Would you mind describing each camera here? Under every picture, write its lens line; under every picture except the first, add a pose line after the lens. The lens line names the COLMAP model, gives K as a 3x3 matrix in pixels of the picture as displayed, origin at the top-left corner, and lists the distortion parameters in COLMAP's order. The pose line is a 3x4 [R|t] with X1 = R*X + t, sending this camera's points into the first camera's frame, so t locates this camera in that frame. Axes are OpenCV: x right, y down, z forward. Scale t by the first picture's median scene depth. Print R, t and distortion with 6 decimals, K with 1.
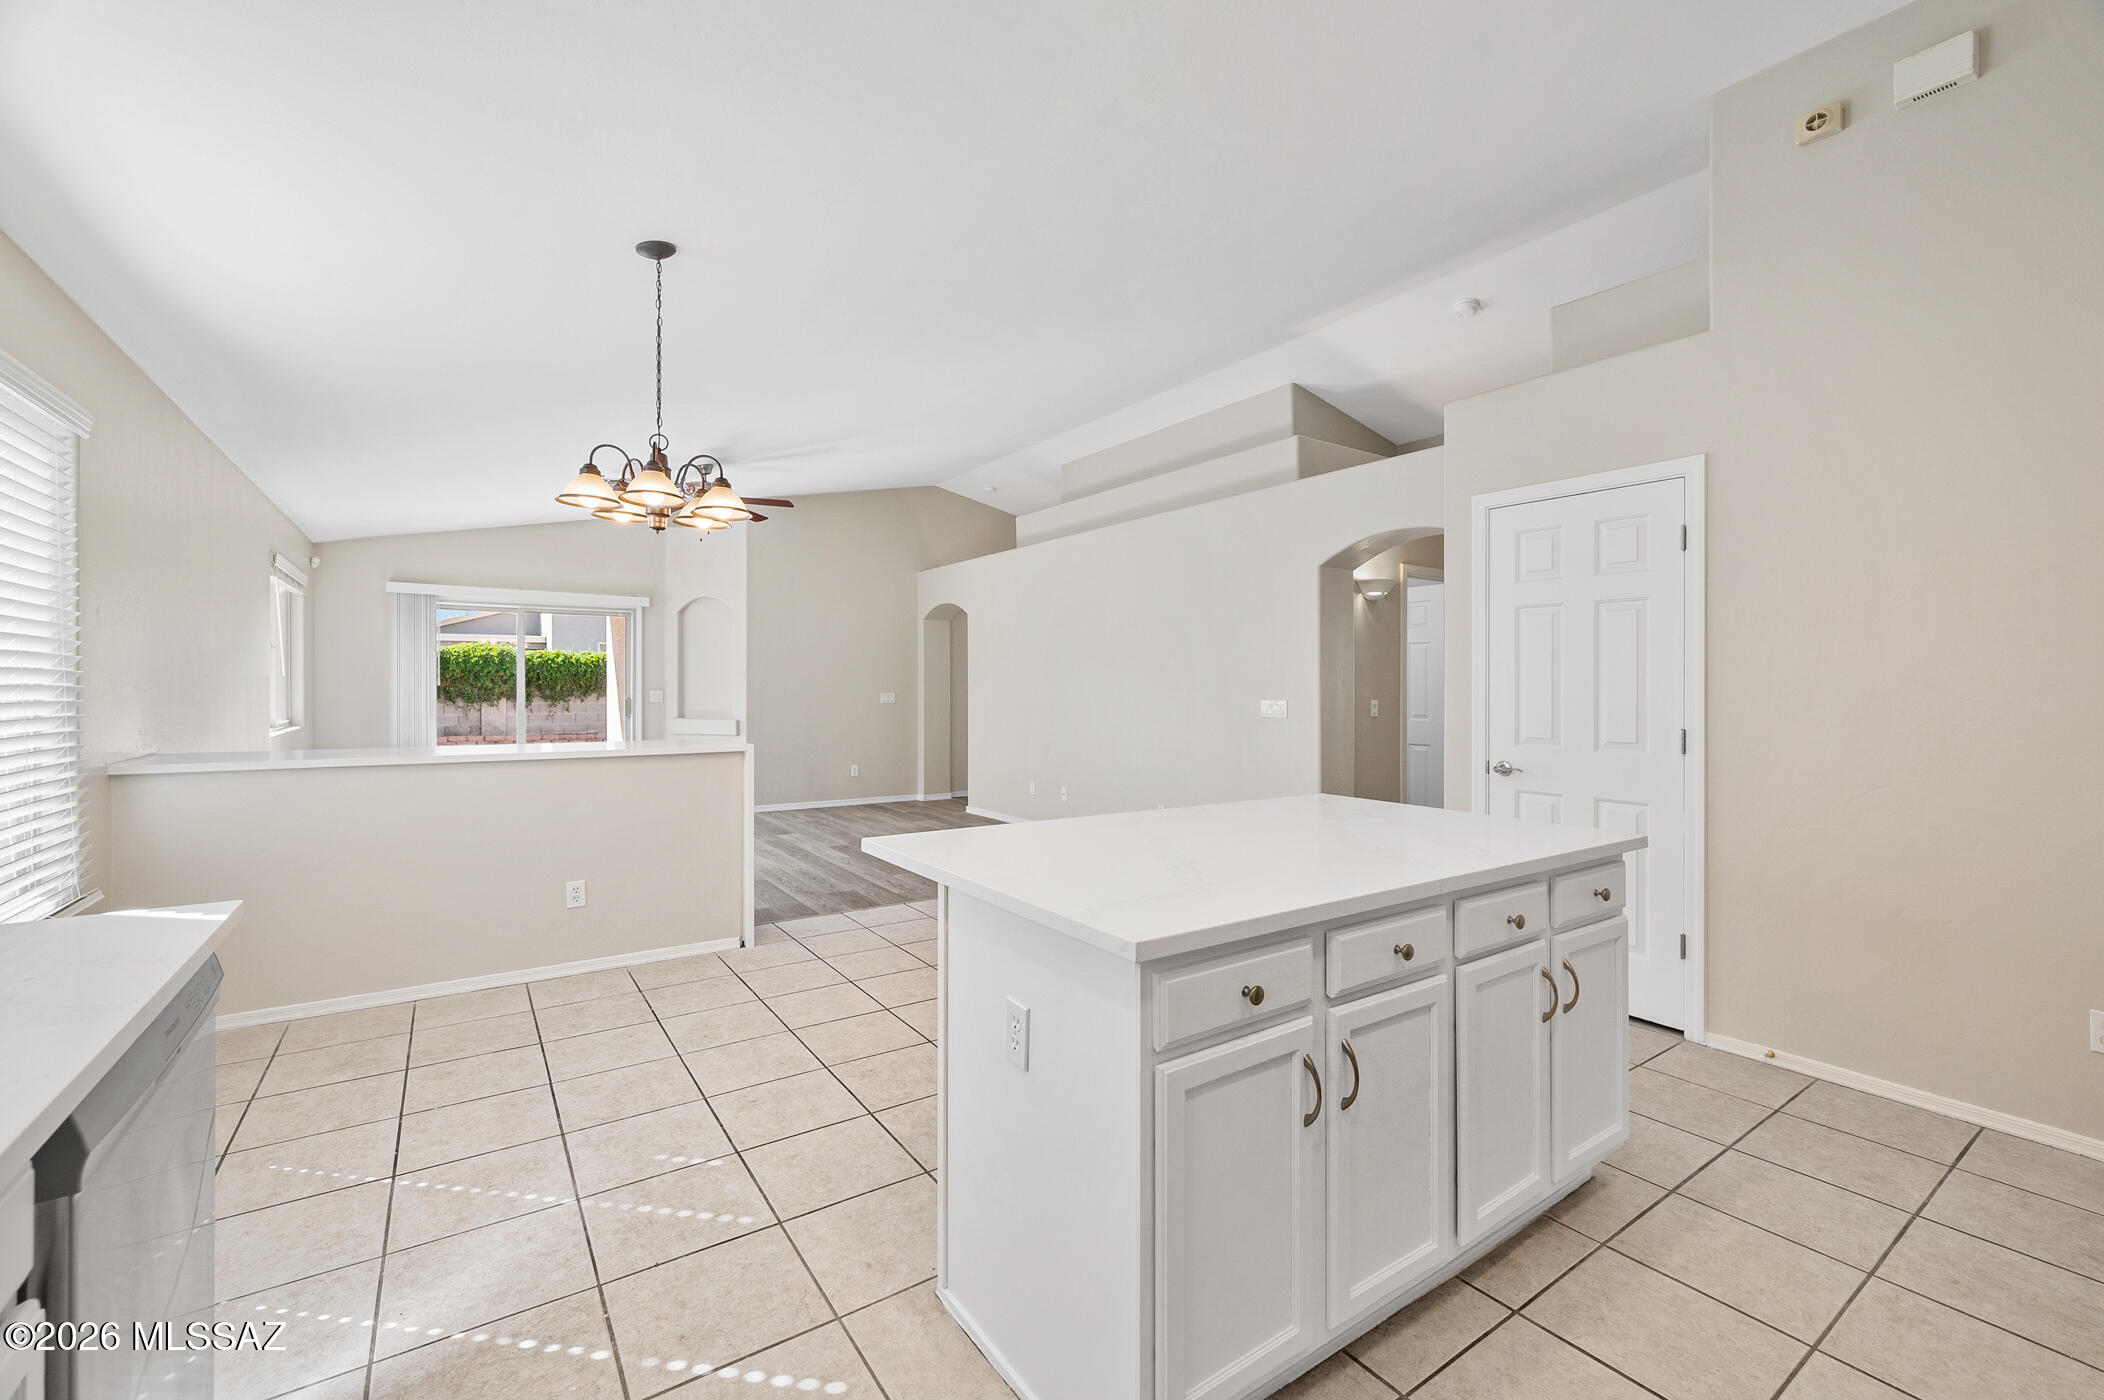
lens RADIAL K [[816.1, 0, 1047.7], [0, 816.1, 690.5], [0, 0, 1]] dist [-0.000281, -0.000019]
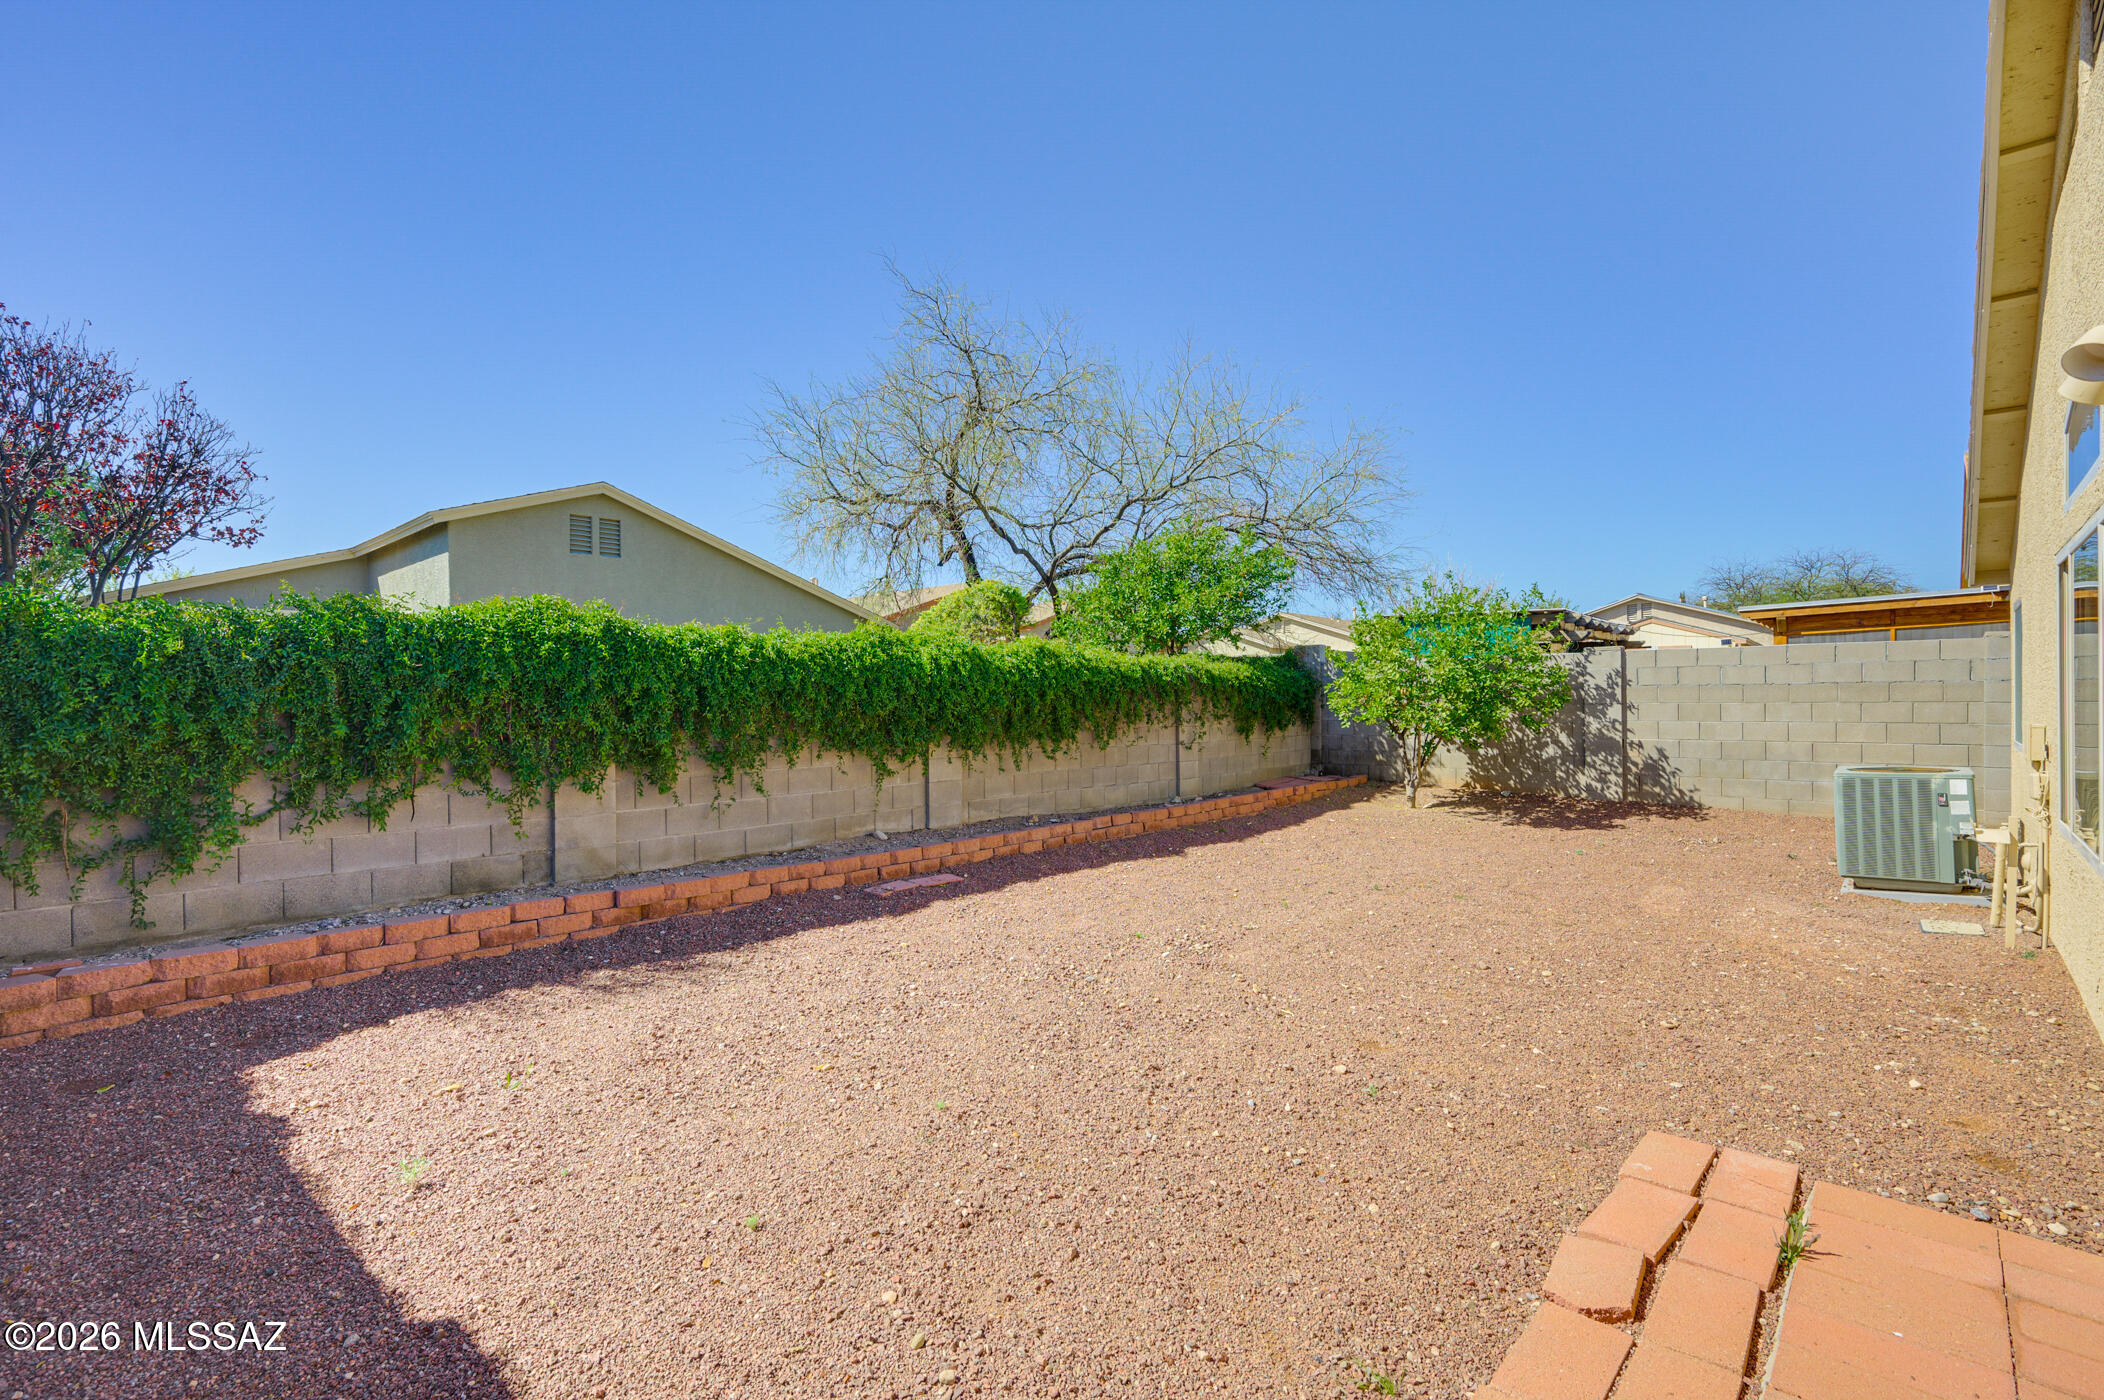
lens RADIAL K [[908.5, 0, 1052.0], [0, 908.5, 700.0], [0, 0, 1]] dist [0.000759, 0.000060]
pose [[0.972407, -0.010673, 0.233048, -1.322166], [0.011321, 0.999935, -0.001444, -0.033110], [-0.233018, 0.004043, 0.972464, 1.368386]]
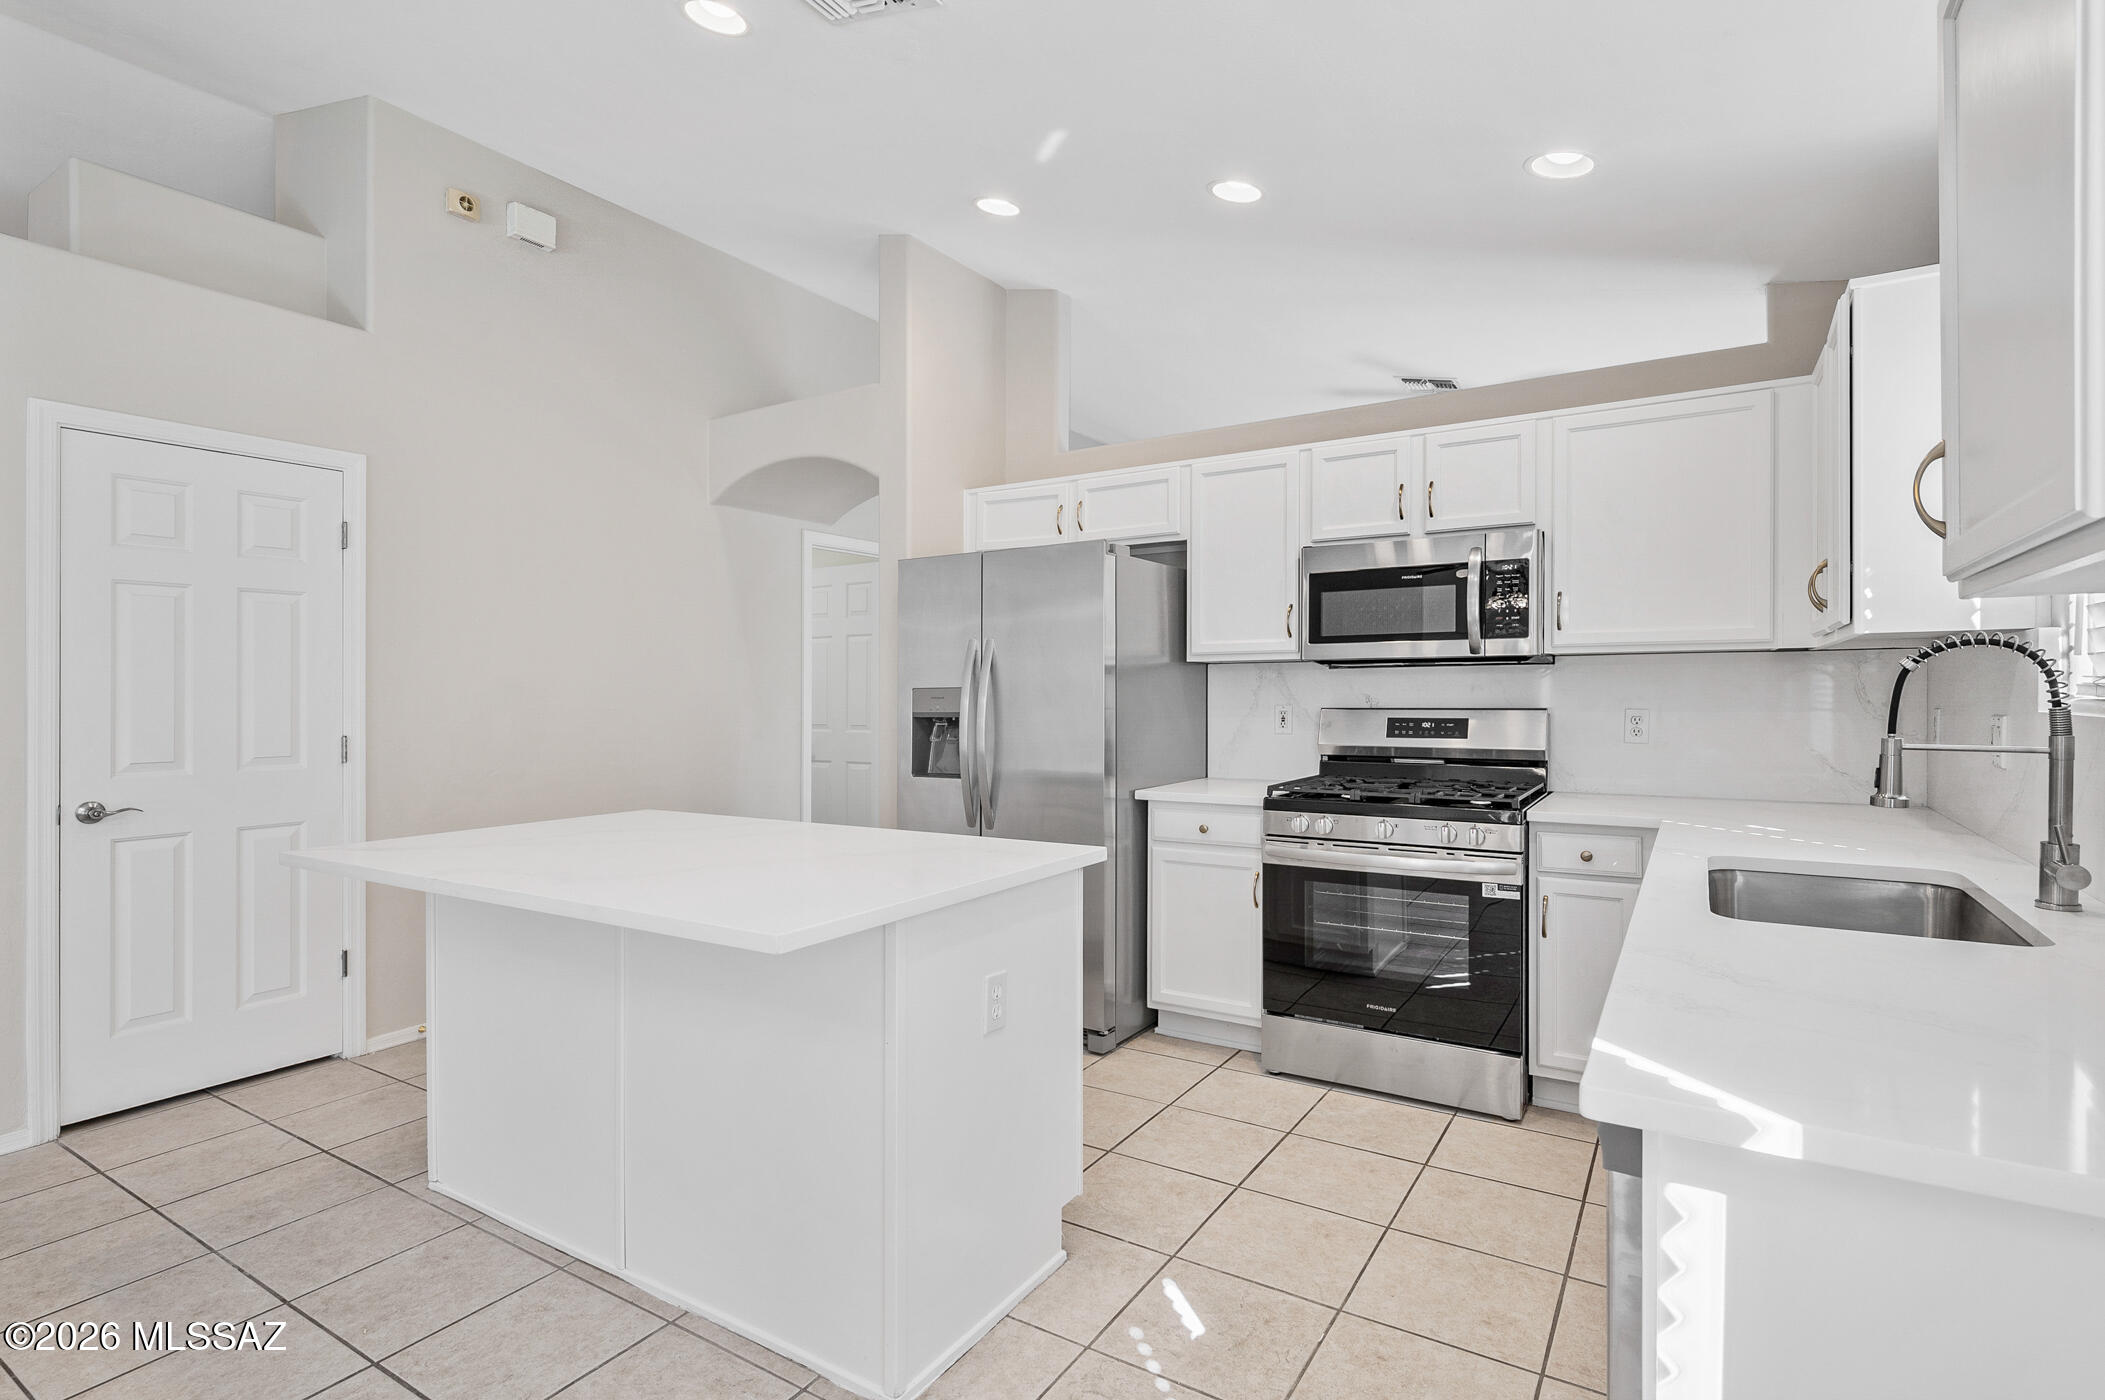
lens RADIAL K [[1012.8, 0, 1022.3], [0, 1012.8, 694.7], [0, 0, 1]] dist [0.004792, 0.001068]
pose [[-0.333294, -0.005408, 0.942807, -0.223569], [0.011611, 0.999884, 0.009841, -0.001446], [-0.942751, 0.014227, -0.333193, 0.236542]]
